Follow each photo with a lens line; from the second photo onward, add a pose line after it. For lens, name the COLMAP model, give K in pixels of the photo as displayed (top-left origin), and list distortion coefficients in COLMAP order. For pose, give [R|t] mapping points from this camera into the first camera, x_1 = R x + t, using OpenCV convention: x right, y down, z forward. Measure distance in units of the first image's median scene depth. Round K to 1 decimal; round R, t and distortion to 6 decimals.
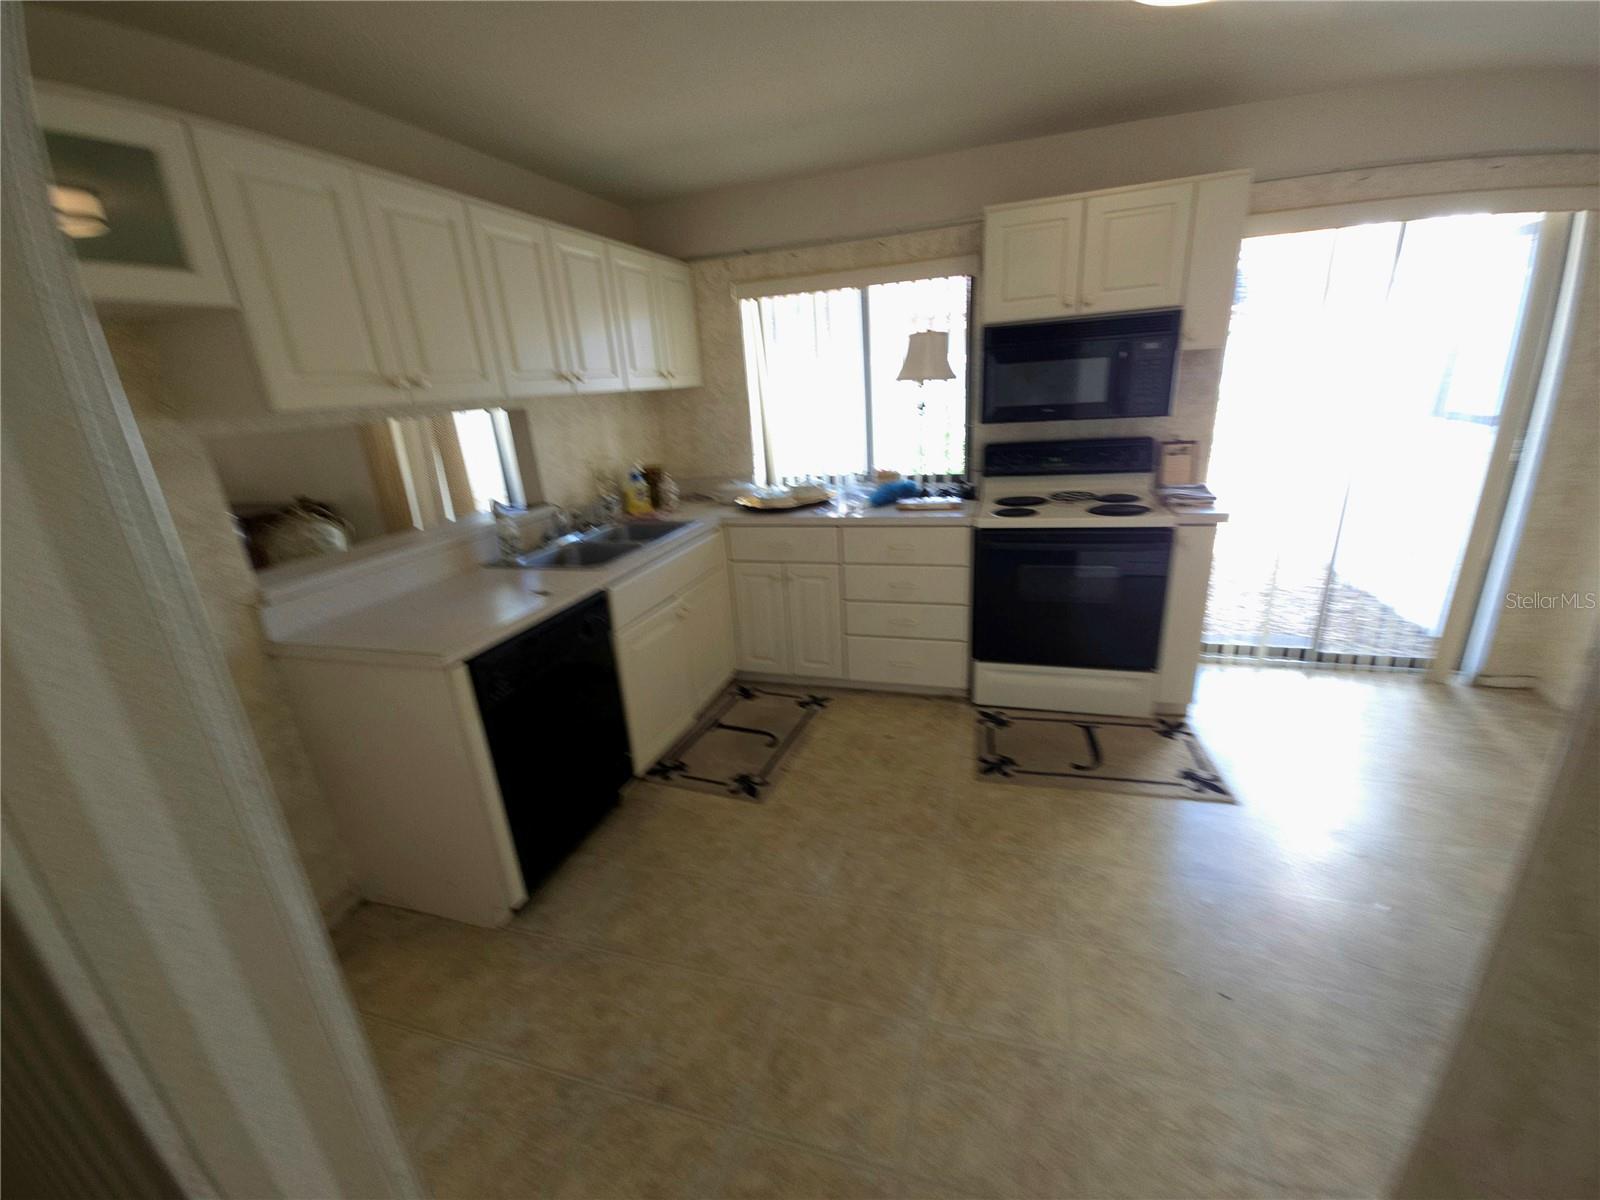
lens RADIAL K [[649.6, 0, 800.6], [0, 649.6, 603.8], [0, 0, 1]] dist [0.003592, -0.002502]
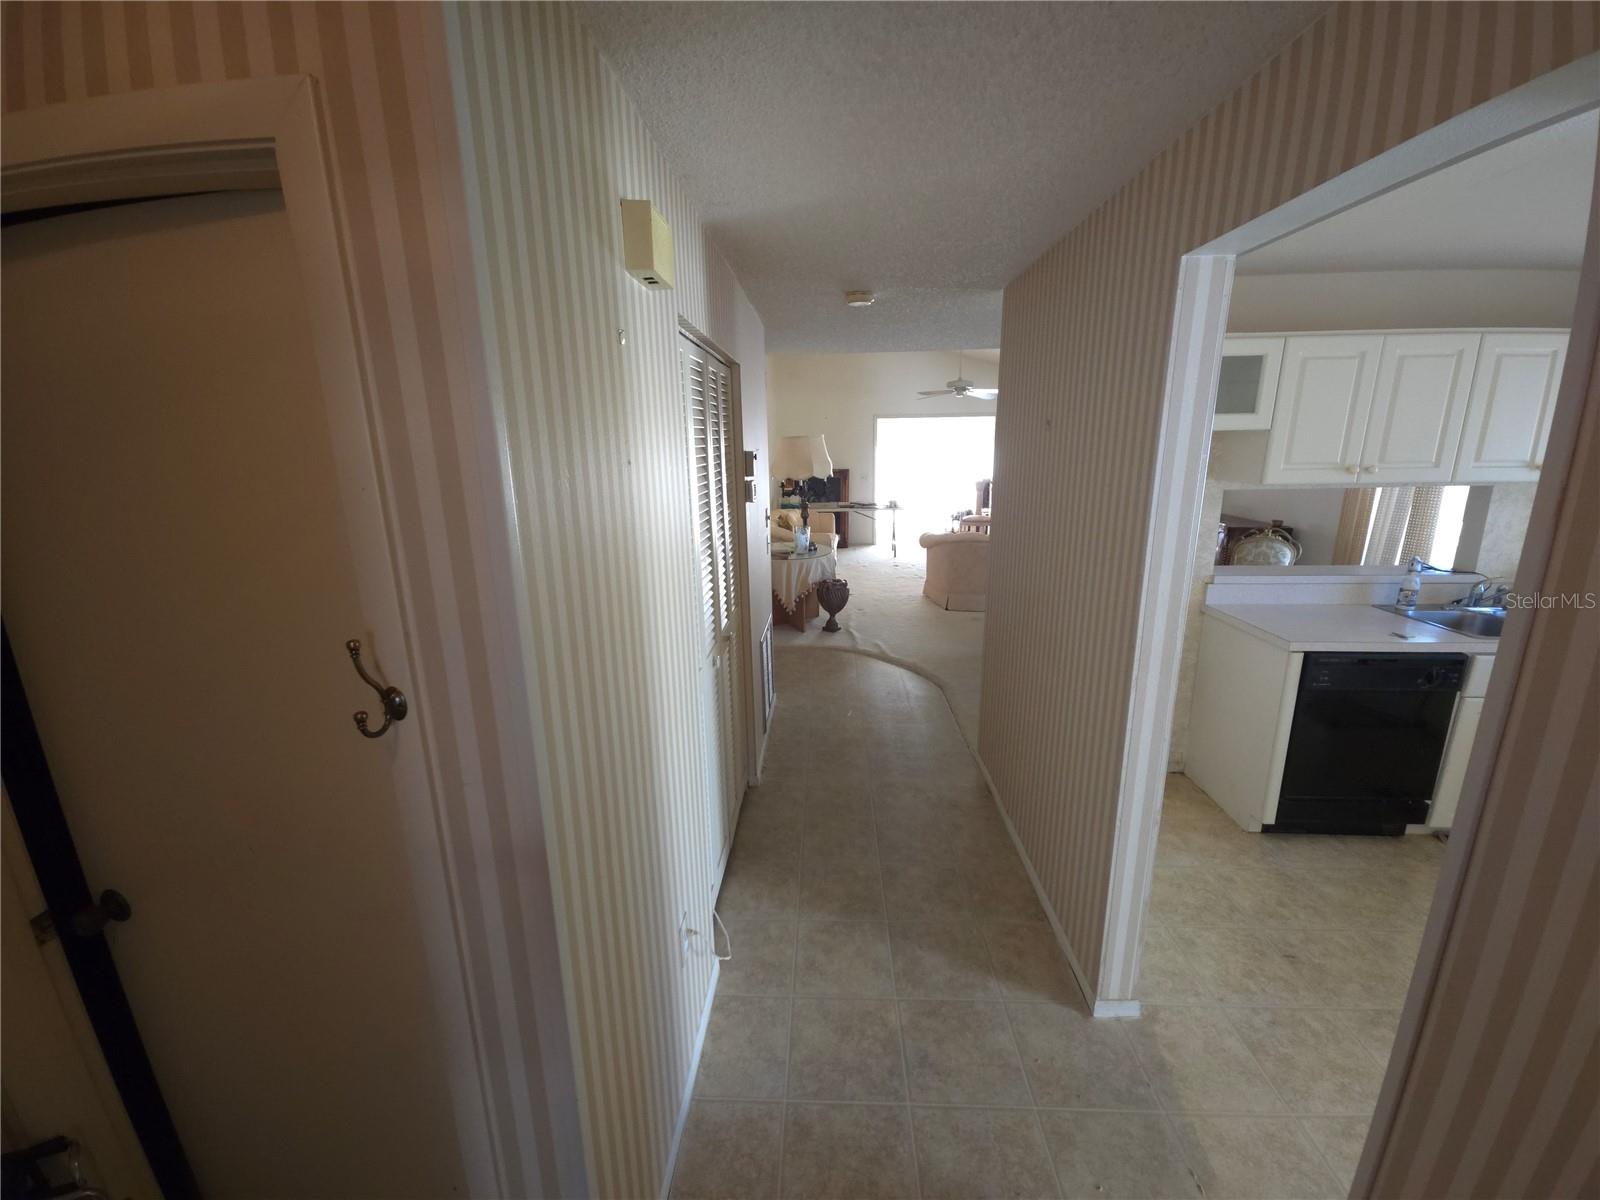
lens RADIAL K [[649.6, 0, 803.3], [0, 649.6, 588.5], [0, 0, 1]] dist [0.003592, -0.002502]
pose [[0.258130, 0.280809, -0.924400, 0.330475], [-0.321381, 0.927292, 0.191945, 0.020354], [0.911089, 0.247538, 0.329609, -0.368939]]
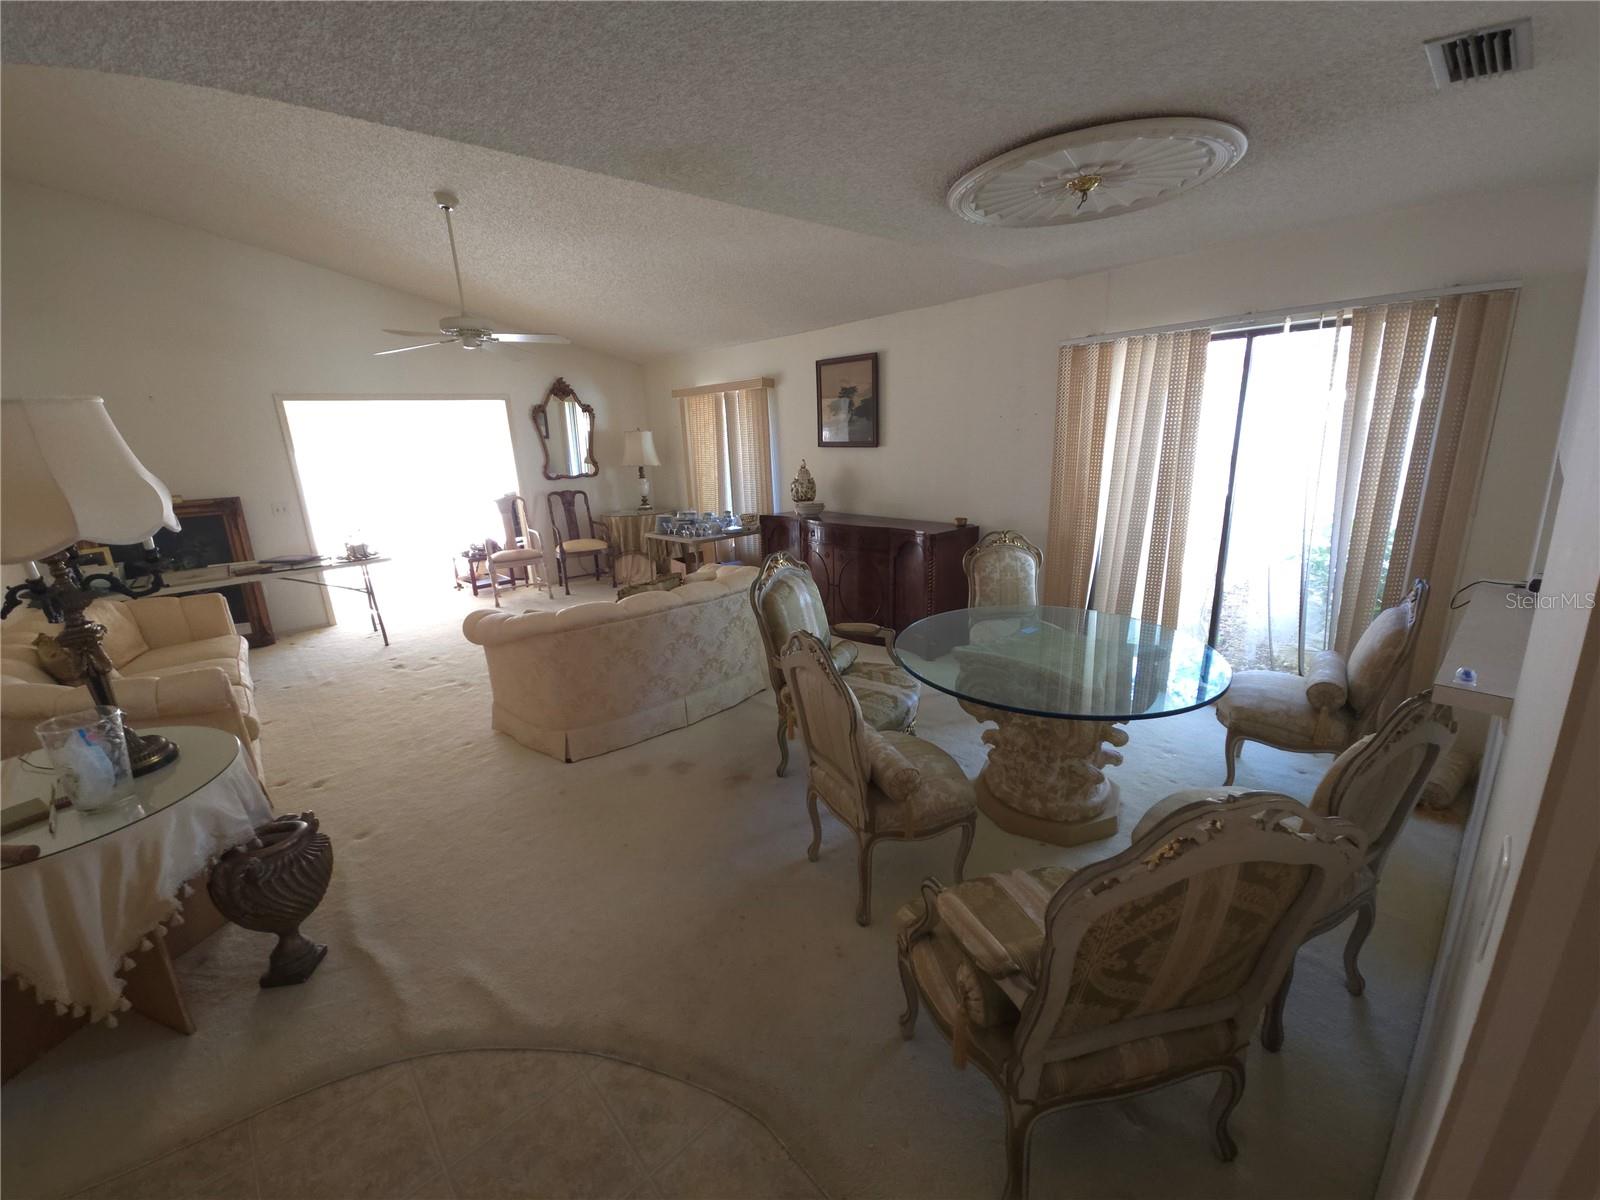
lens RADIAL K [[649.6, 0, 806.1], [0, 649.6, 599.4], [0, 0, 1]] dist [0.003592, -0.002502]
pose [[0.864486, 0.163315, -0.475386, -0.886597], [-0.187787, 0.982201, -0.004060, 0.011596], [0.466262, 0.092781, 0.879768, 0.068641]]
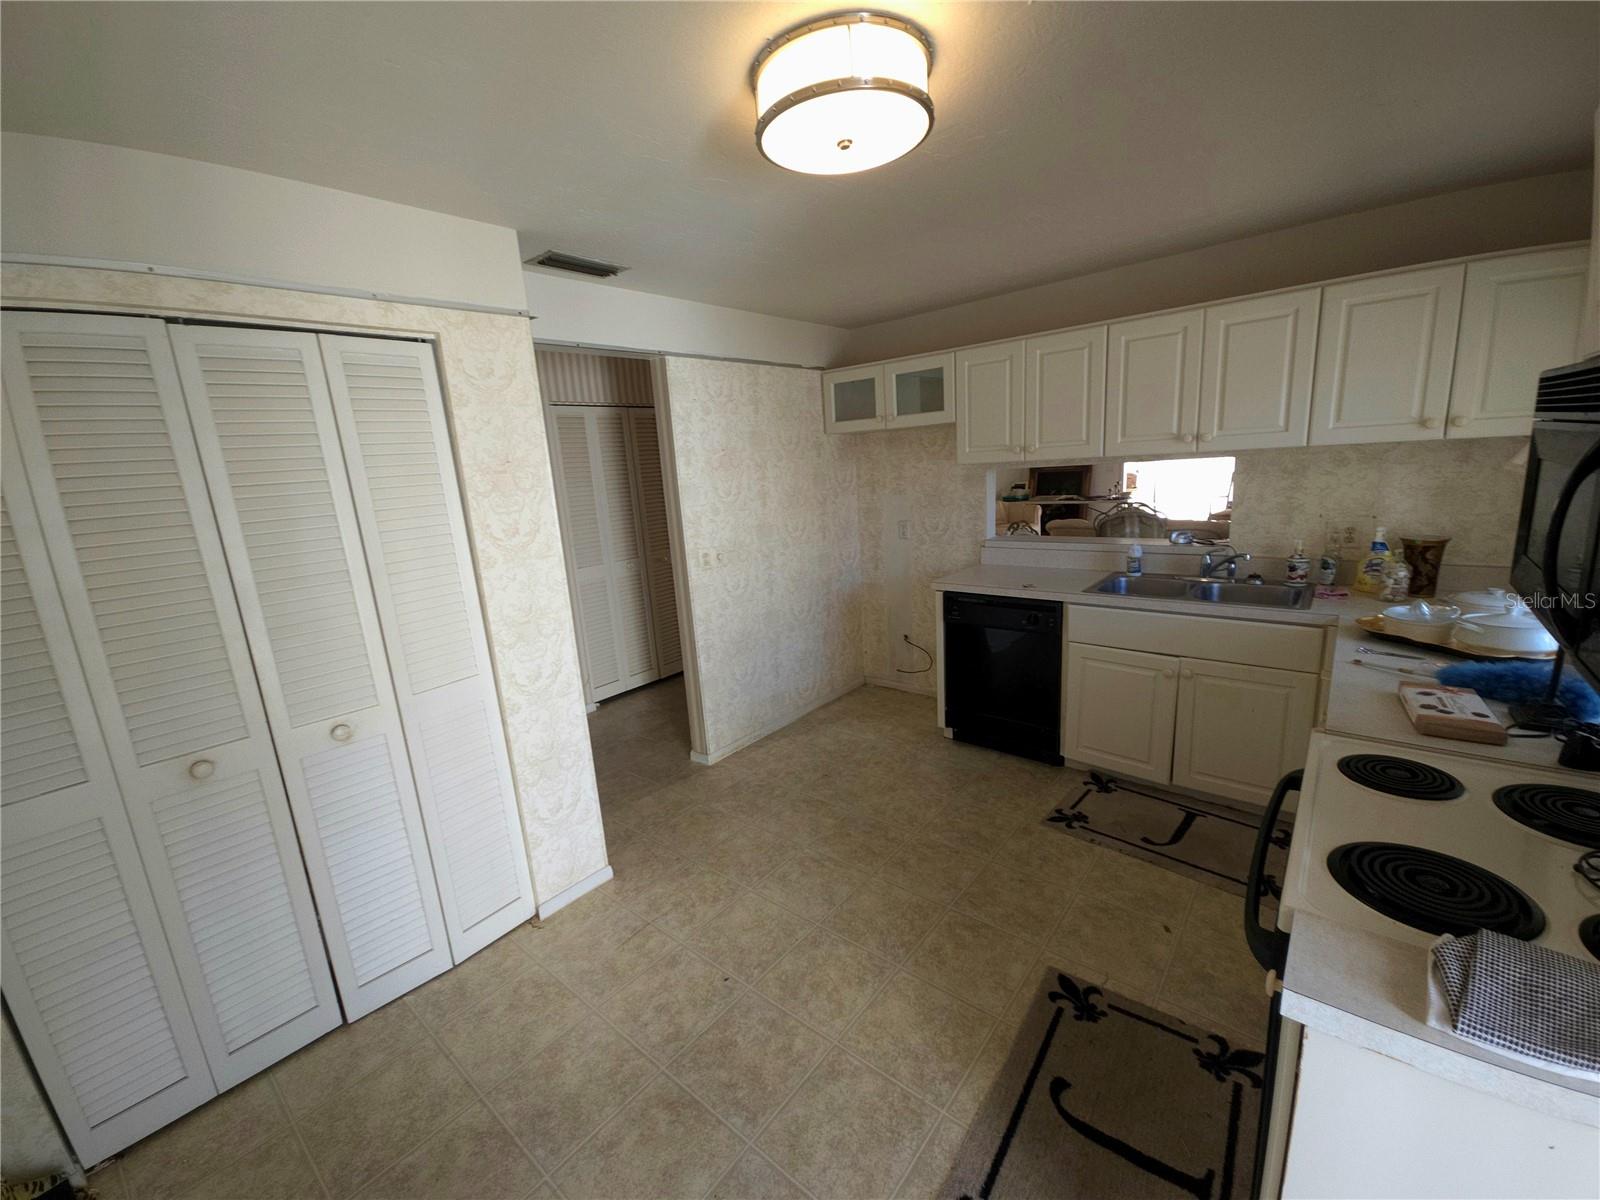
lens RADIAL K [[649.6, 0, 803.6], [0, 649.6, 608.3], [0, 0, 1]] dist [0.003592, -0.002502]
pose [[-0.372402, 0.302096, -0.877528, 0.850569], [-0.209429, 0.893795, 0.396573, -0.343790], [0.904133, 0.331465, -0.269584, 0.697101]]
